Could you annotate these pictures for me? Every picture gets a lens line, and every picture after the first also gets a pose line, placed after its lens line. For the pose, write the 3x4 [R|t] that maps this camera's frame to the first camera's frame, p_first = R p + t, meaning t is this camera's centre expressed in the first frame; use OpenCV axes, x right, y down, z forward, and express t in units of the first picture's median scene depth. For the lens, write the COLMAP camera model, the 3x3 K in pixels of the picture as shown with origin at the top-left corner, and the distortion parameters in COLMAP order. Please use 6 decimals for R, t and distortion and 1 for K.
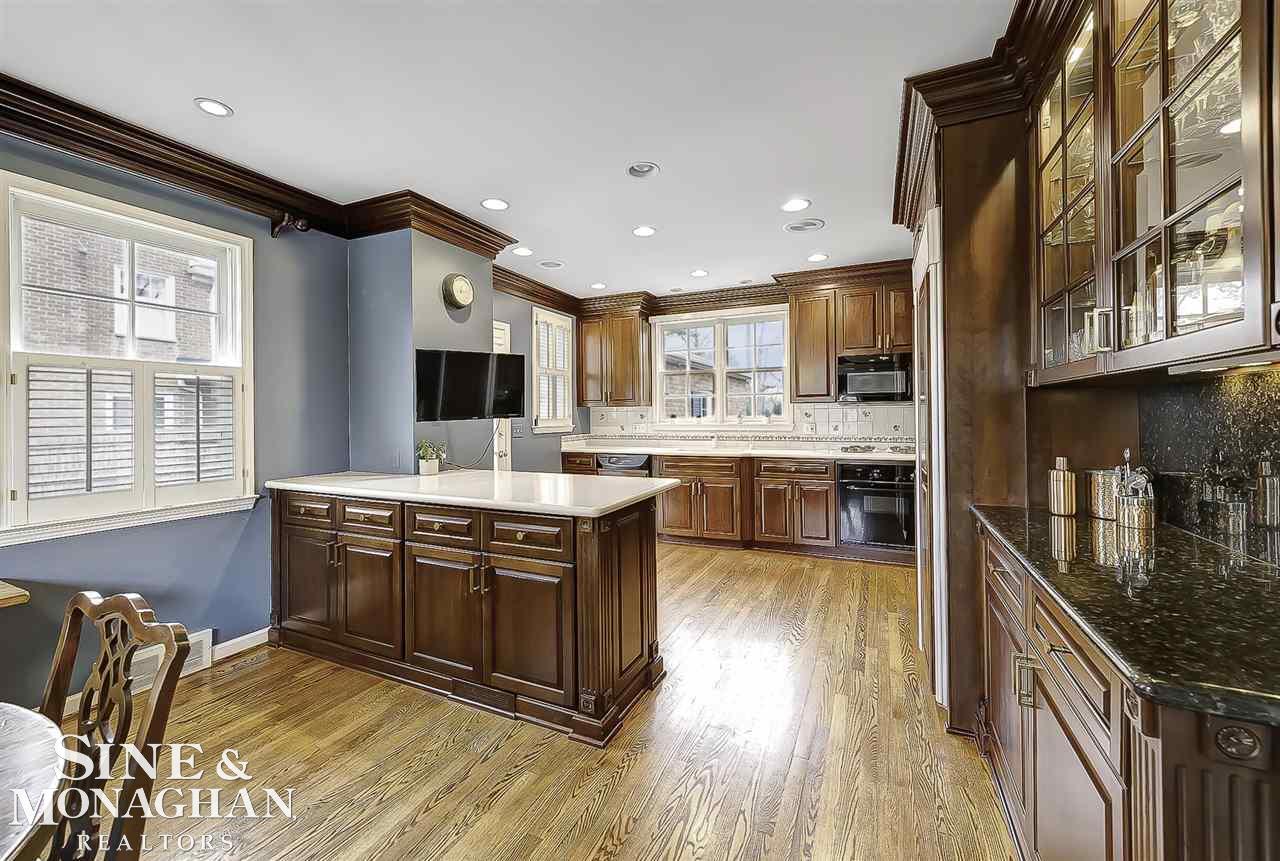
lens RADIAL K [[501.5, 0, 646.4], [0, 501.5, 418.6], [0, 0, 1]] dist [0.010582, -0.000208]
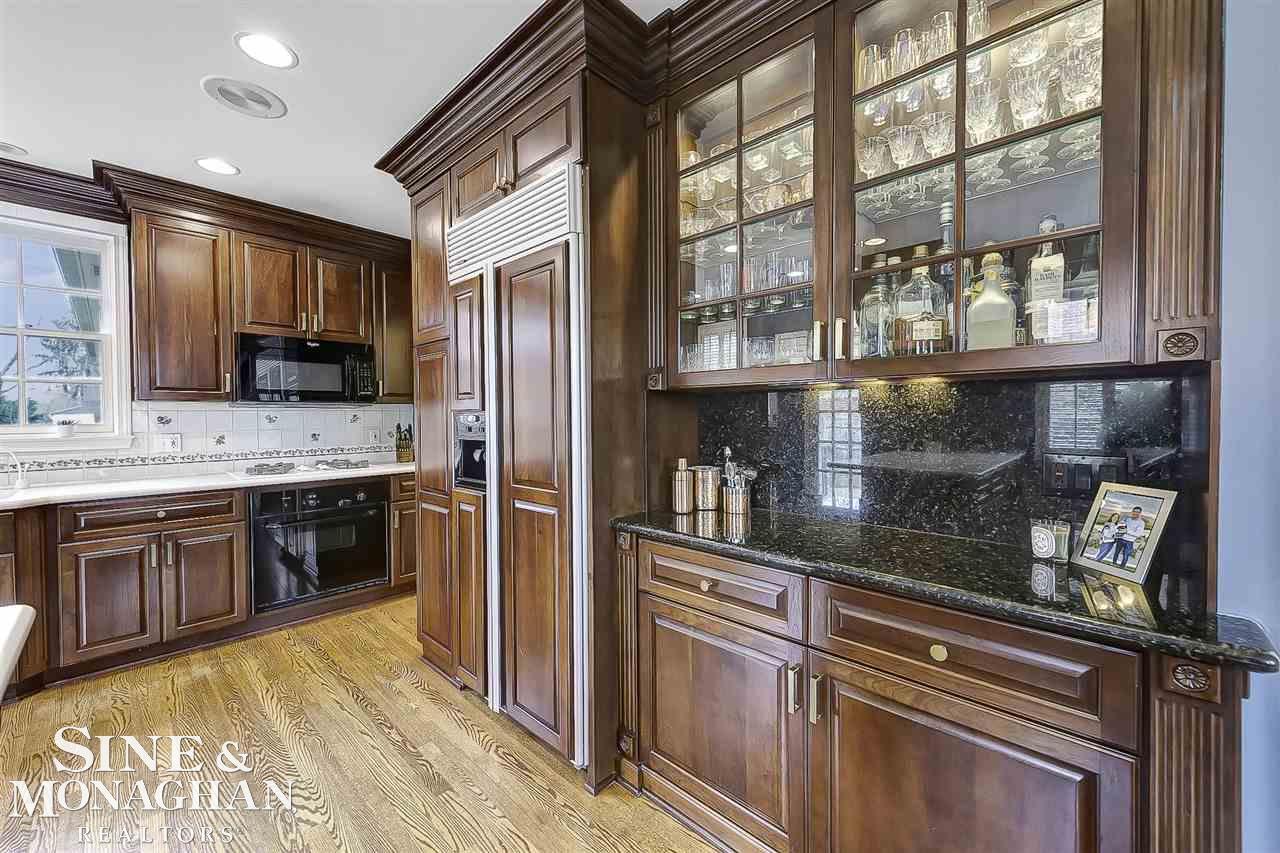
lens RADIAL K [[501.5, 0, 640.1], [0, 501.5, 424.1], [0, 0, 1]] dist [0.010582, -0.000208]
pose [[0.330972, -0.011495, 0.943571, -0.074865], [0.011748, 0.999899, 0.008060, -0.001686], [-0.943567, 0.008417, 0.331074, 0.287413]]
